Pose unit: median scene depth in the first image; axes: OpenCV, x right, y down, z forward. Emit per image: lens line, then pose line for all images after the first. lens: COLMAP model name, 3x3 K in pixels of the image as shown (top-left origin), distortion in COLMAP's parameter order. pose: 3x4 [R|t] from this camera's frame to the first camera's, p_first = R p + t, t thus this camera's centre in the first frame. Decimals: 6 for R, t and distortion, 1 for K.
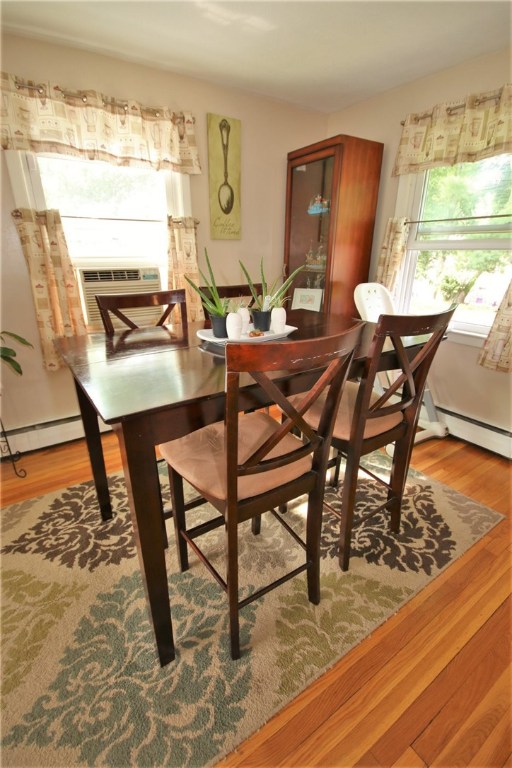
lens RADIAL K [[354.5, 0, 249.8], [0, 354.5, 386.9], [0, 0, 1]] dist [-0.001339, -0.000998]
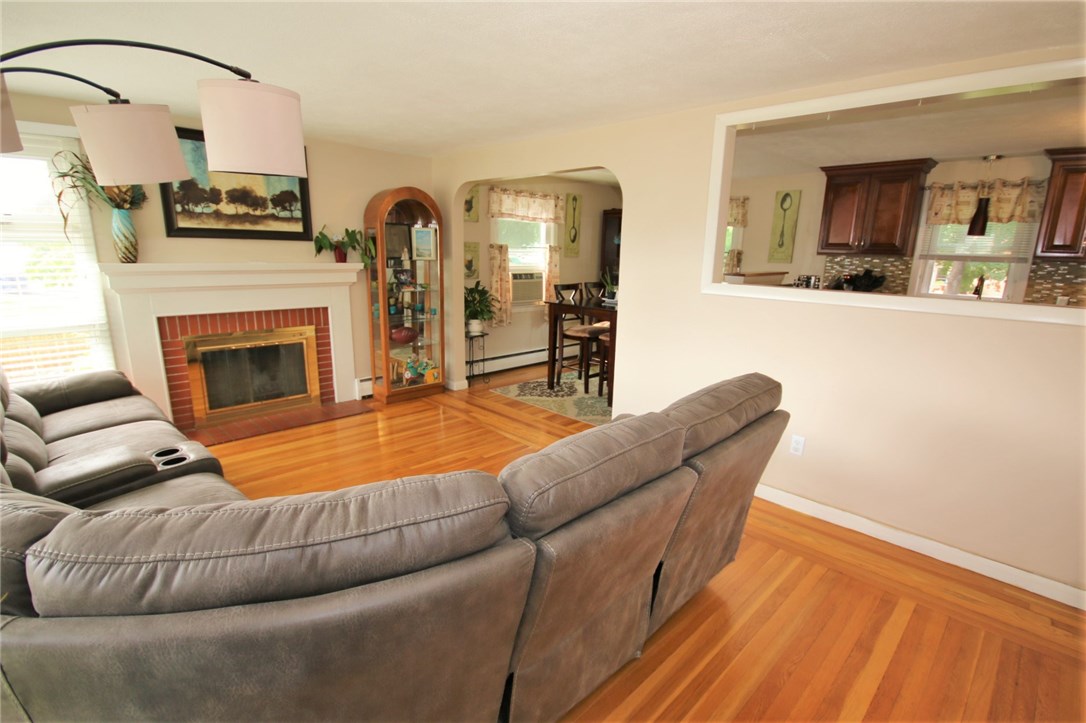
lens RADIAL K [[501.4, 0, 547.8], [0, 501.4, 360.9], [0, 0, 1]] dist [-0.001339, -0.000998]
pose [[0.981775, -0.019276, 0.189067, -0.805061], [0.046142, 0.989252, -0.138750, 0.506669], [-0.184361, 0.144945, 0.972112, -1.553907]]
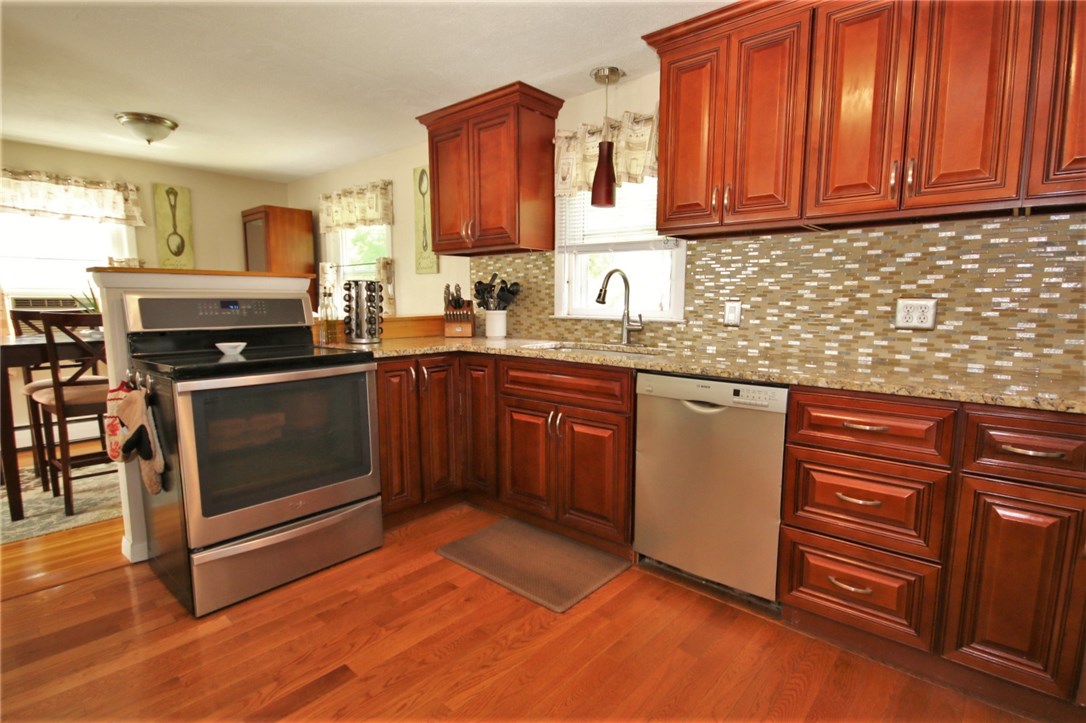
lens RADIAL K [[531.4, 0, 542.2], [0, 531.4, 367.0], [0, 0, 1]] dist [-0.005460, -0.003842]
pose [[0.964264, -0.027407, 0.263523, 0.770439], [0.088927, 0.970414, -0.224473, 0.454997], [-0.249574, 0.239885, 0.938173, -1.056315]]
